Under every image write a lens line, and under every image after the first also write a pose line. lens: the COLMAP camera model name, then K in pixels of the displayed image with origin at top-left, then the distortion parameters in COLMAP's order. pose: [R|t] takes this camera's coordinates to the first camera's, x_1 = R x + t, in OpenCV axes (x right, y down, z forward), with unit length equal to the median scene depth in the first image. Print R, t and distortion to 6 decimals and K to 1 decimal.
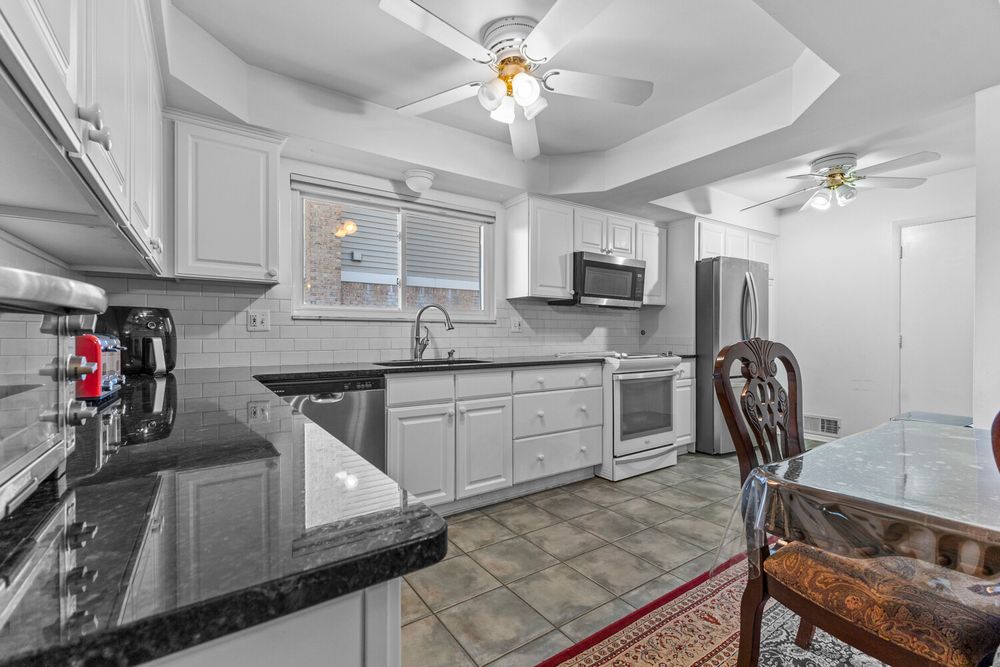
lens RADIAL K [[433.3, 0, 494.0], [0, 433.3, 339.4], [0, 0, 1]] dist [0.008928, -0.000730]
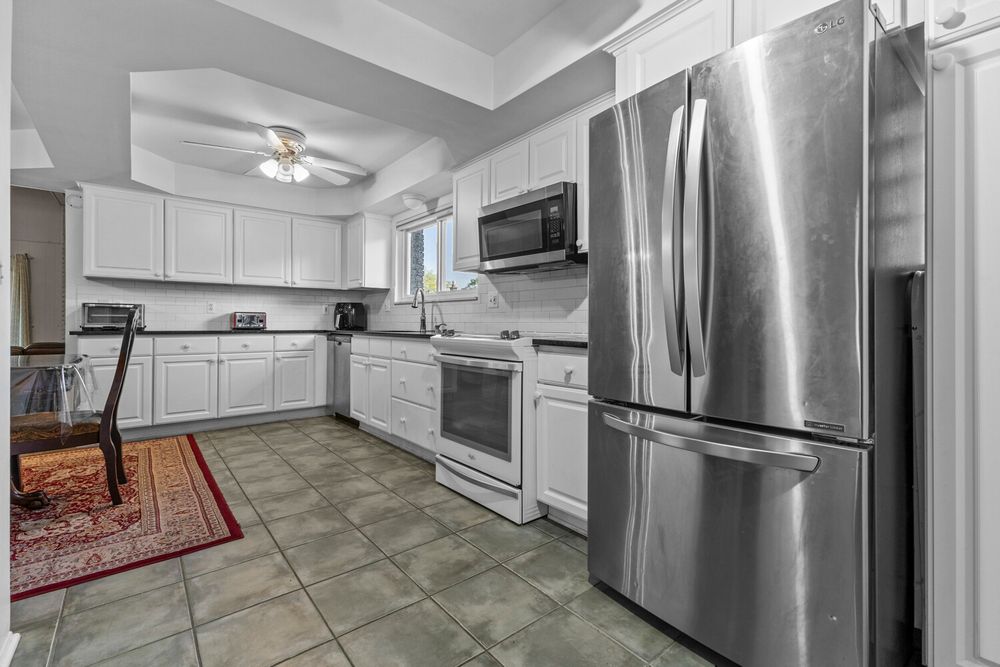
lens RADIAL K [[433.3, 0, 499.6], [0, 433.3, 331.4], [0, 0, 1]] dist [0.008928, -0.000730]
pose [[0.106298, 0.017747, -0.994176, 1.060782], [-0.016593, 0.999733, 0.016072, 0.020916], [0.994196, 0.014788, 0.106564, 0.971320]]
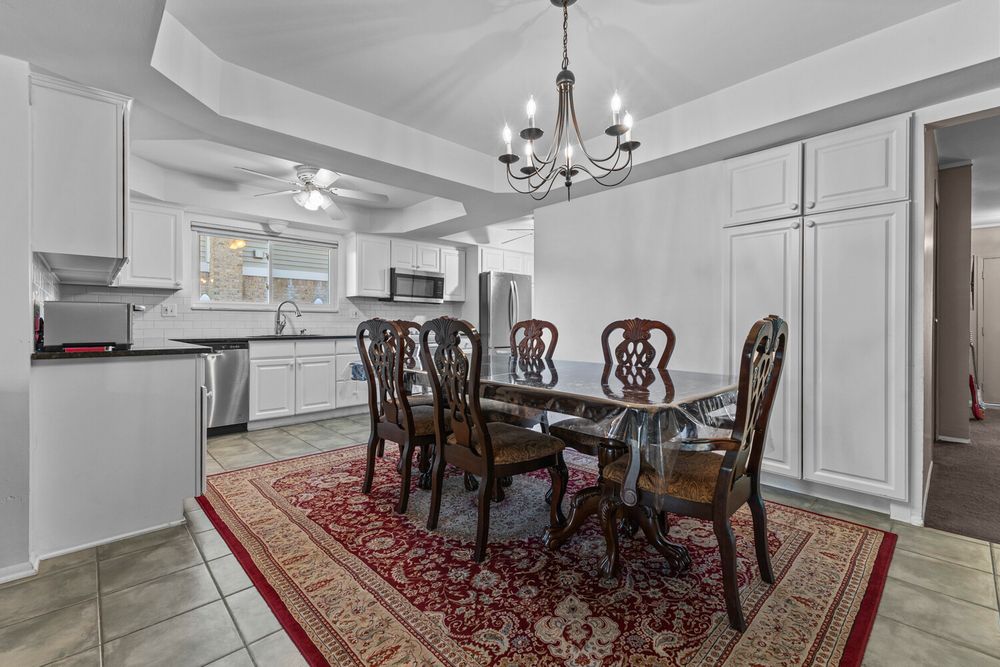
lens RADIAL K [[433.3, 0, 499.3], [0, 433.3, 322.9], [0, 0, 1]] dist [0.008928, -0.000730]
pose [[0.986030, 0.001049, 0.166563, 0.325695], [0.001225, 0.999907, -0.013546, 0.022575], [-0.166562, 0.013561, 0.985938, -0.649598]]
